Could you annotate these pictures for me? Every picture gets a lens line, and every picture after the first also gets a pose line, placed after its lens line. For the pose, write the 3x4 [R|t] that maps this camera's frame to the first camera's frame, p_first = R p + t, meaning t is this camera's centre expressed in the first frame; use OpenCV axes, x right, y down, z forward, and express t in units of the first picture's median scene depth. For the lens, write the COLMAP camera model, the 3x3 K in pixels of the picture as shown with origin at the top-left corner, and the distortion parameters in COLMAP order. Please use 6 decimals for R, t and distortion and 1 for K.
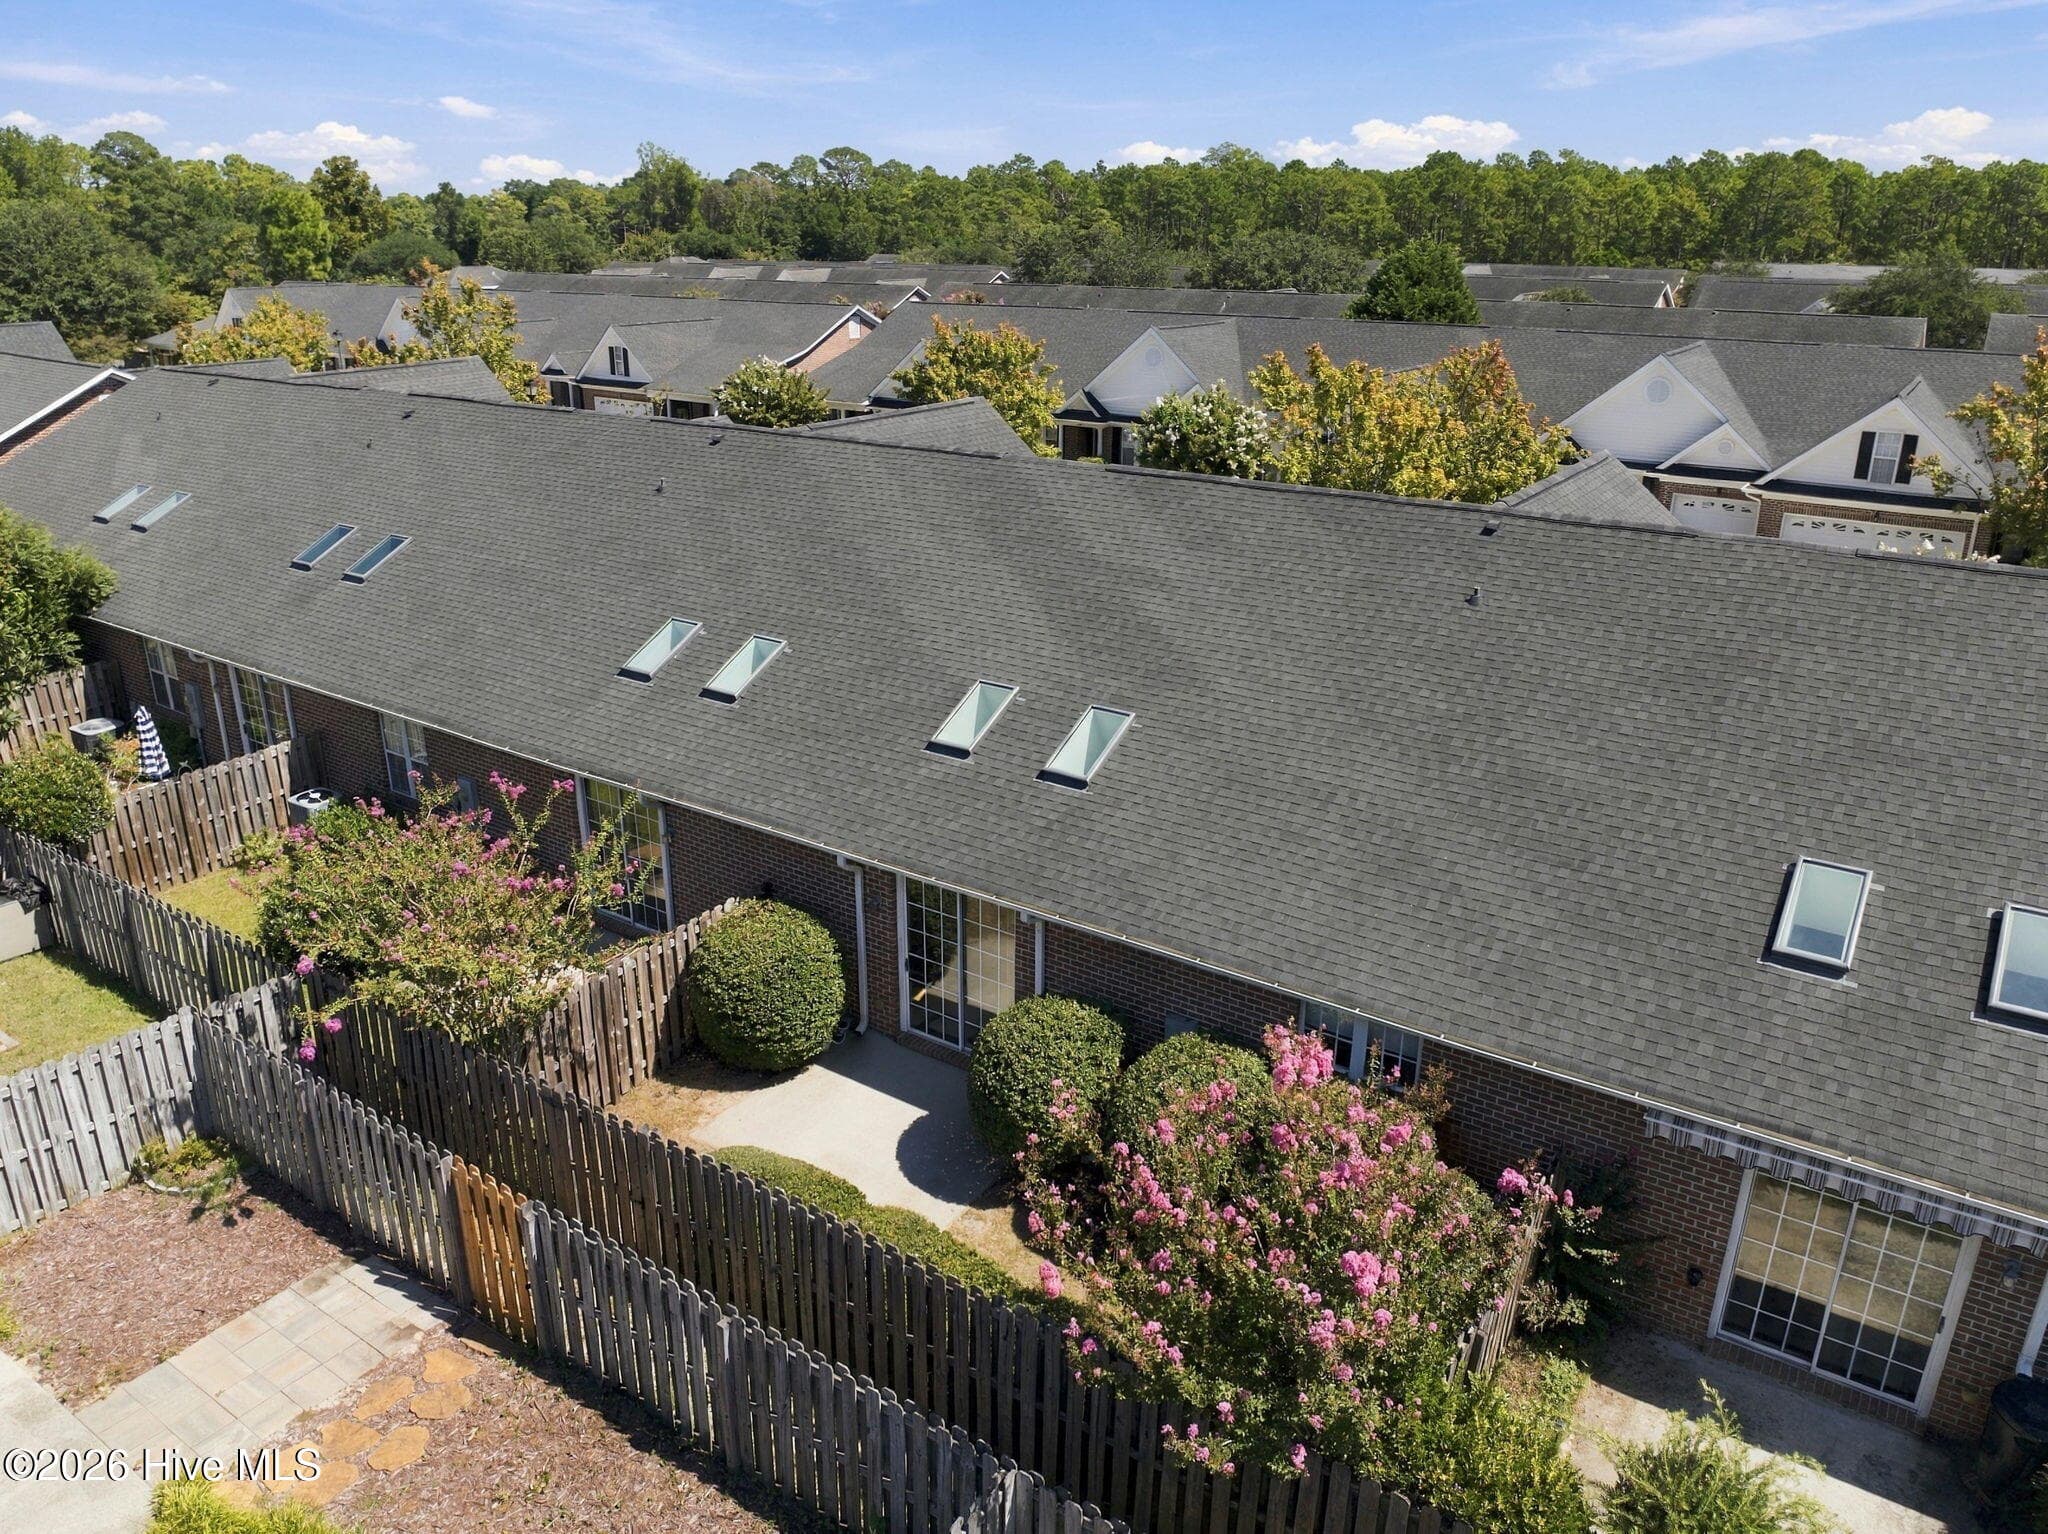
lens RADIAL K [[1459.2, 0, 994.5], [0, 1459.2, 757.1], [0, 0, 1]] dist [-0.030673, -0.039060]
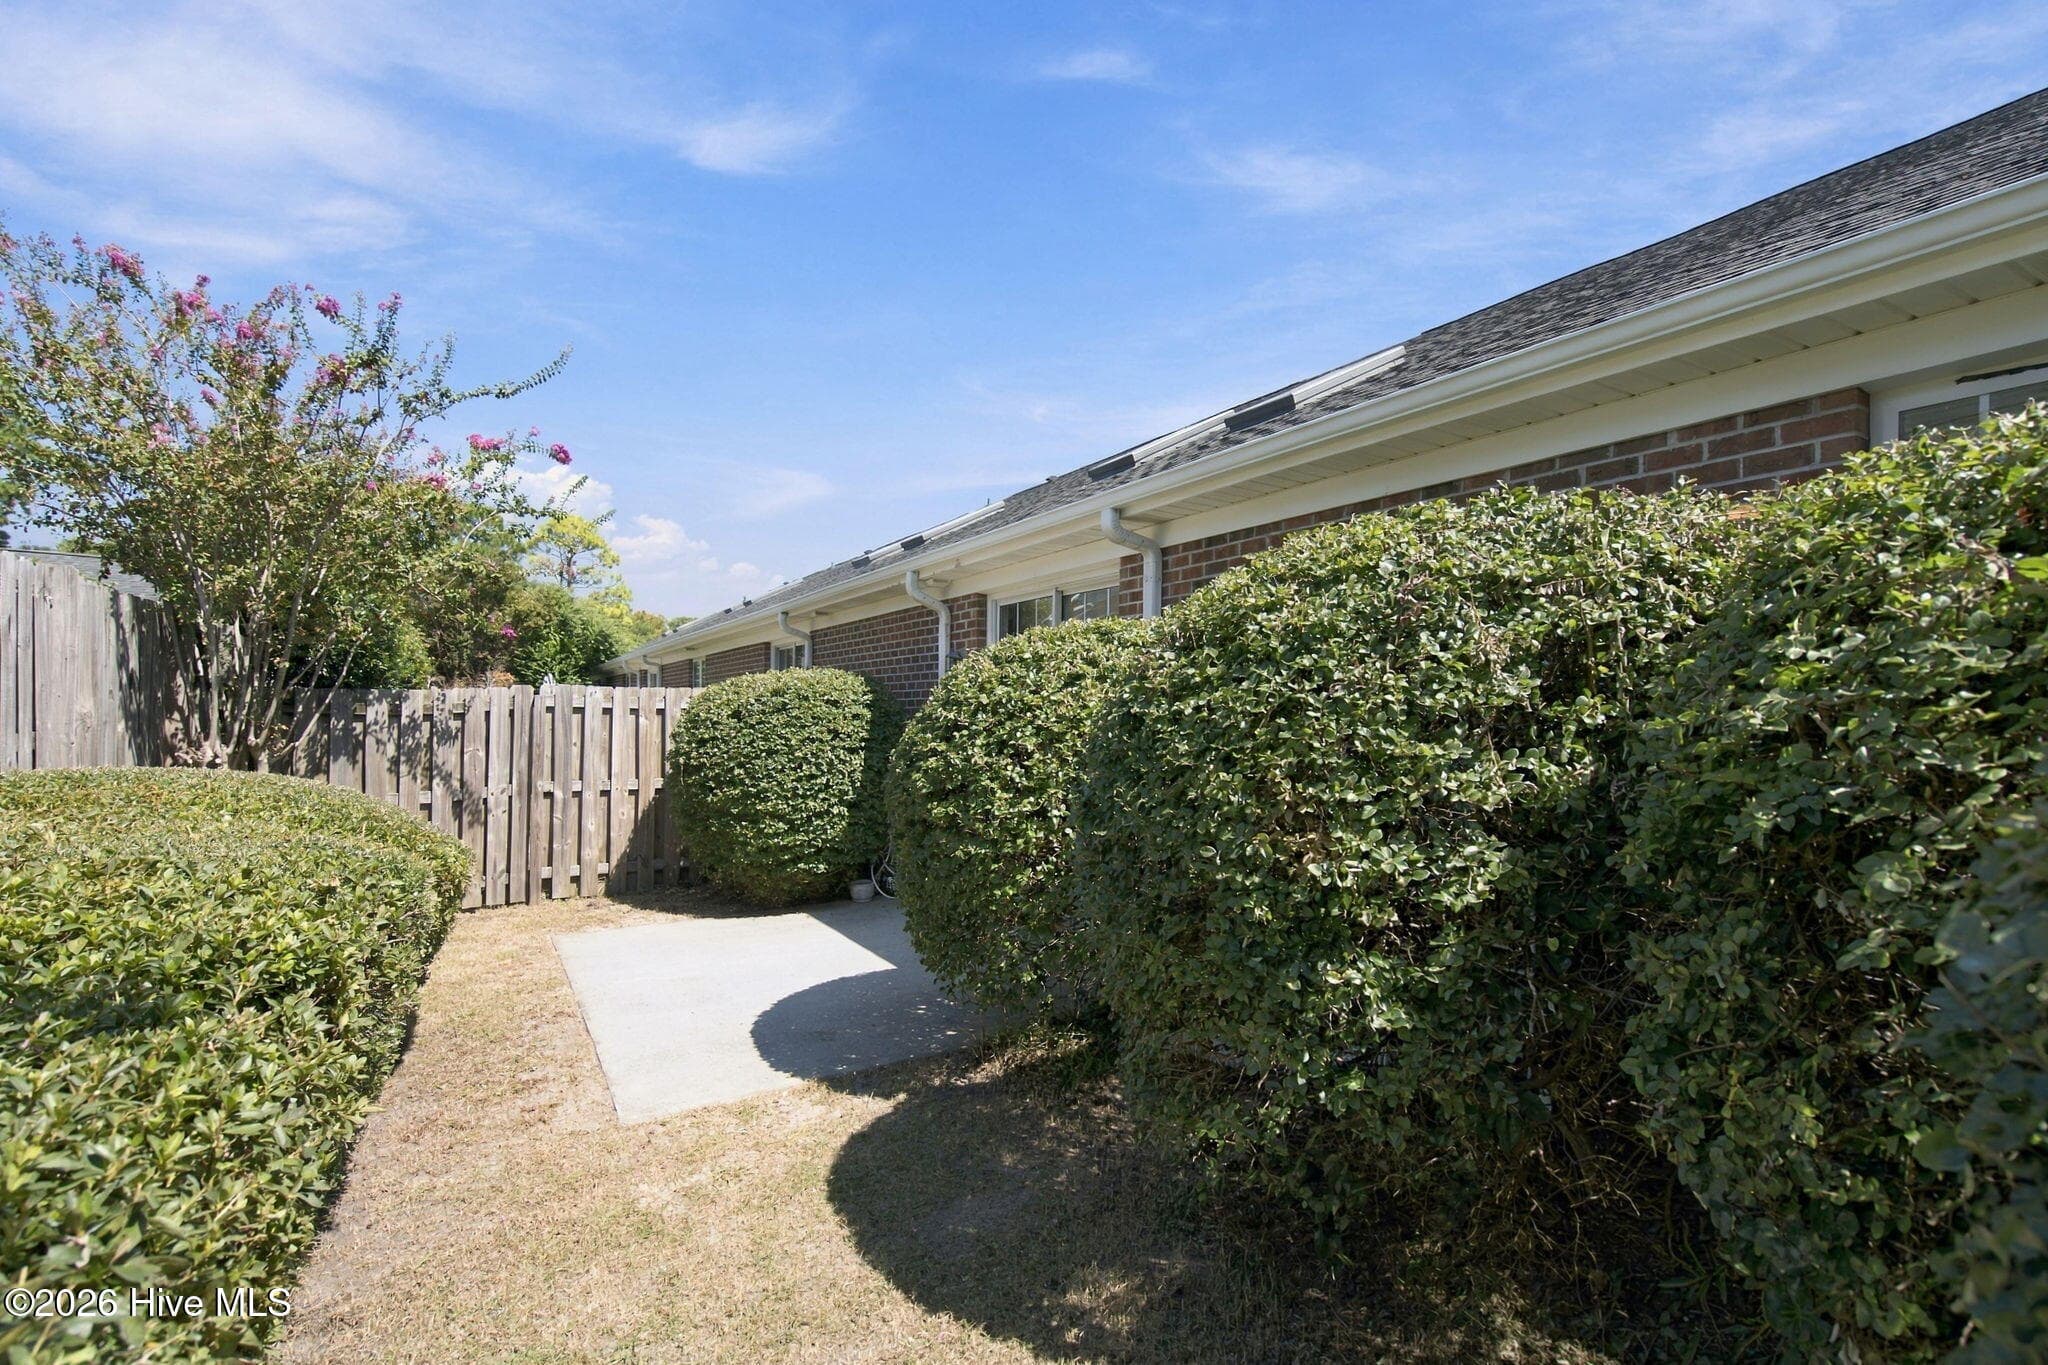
lens RADIAL K [[960.2, 0, 1028.0], [0, 960.2, 706.4], [0, 0, 1]] dist [-0.000328, -0.000088]
pose [[0.912045, 0.009029, -0.409991, 0.122814], [-0.156769, 0.931499, -0.328226, 0.256408], [0.378942, 0.363631, 0.850985, 0.664843]]
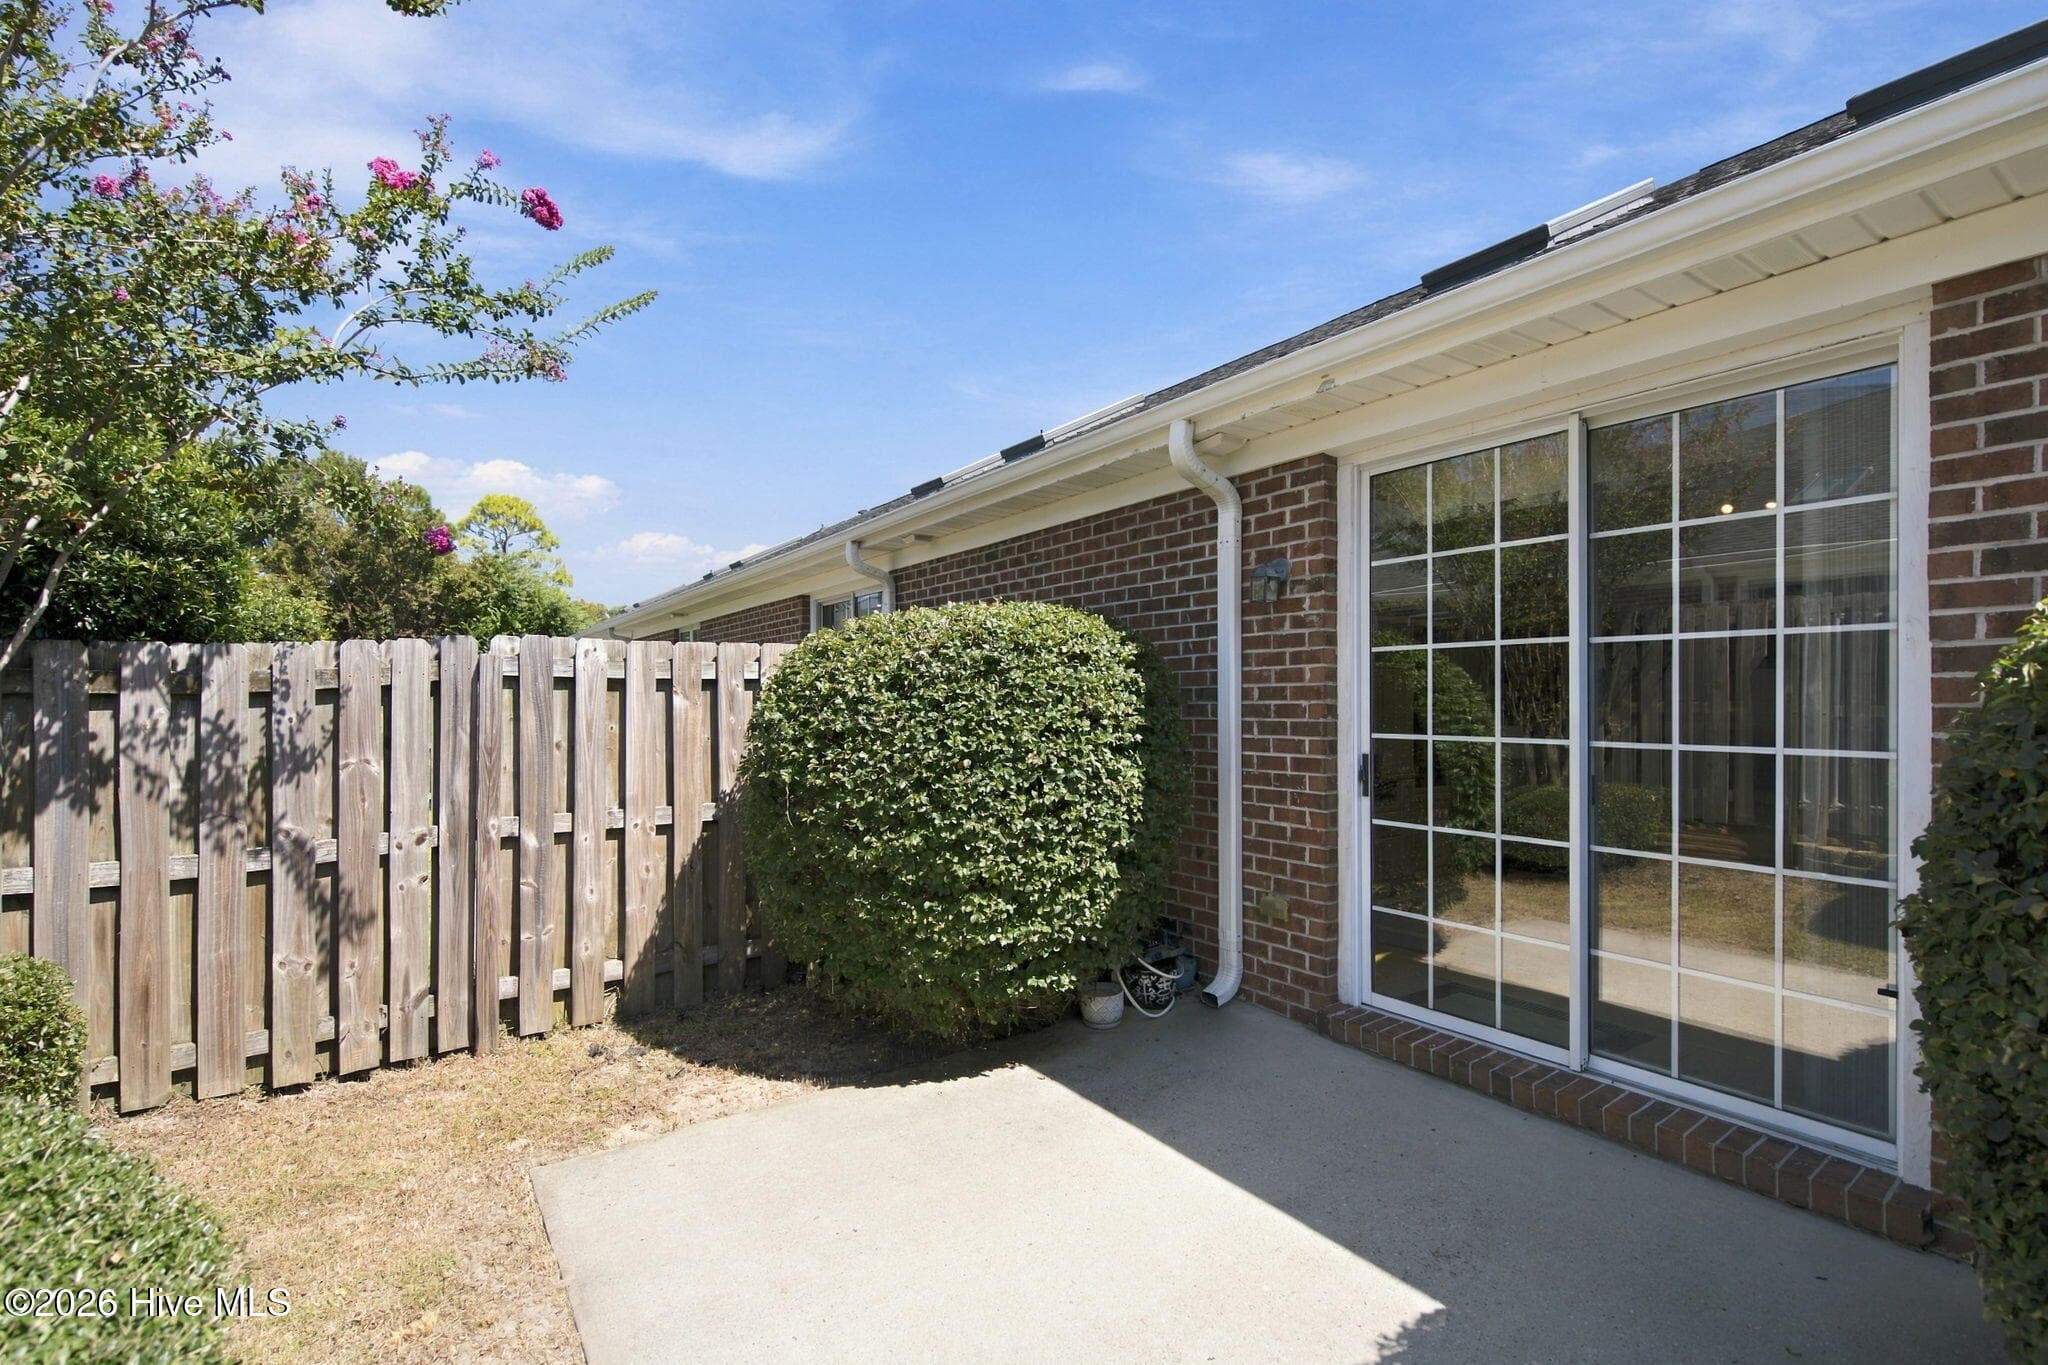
lens RADIAL K [[946.5, 0, 1017.7], [0, 946.5, 698.0], [0, 0, 1]] dist [0.007847, -0.000226]
pose [[0.931386, -0.001615, -0.364029, -0.056452], [-0.127275, 0.935436, -0.329790, 0.212260], [0.341058, 0.353493, 0.871046, 0.797823]]
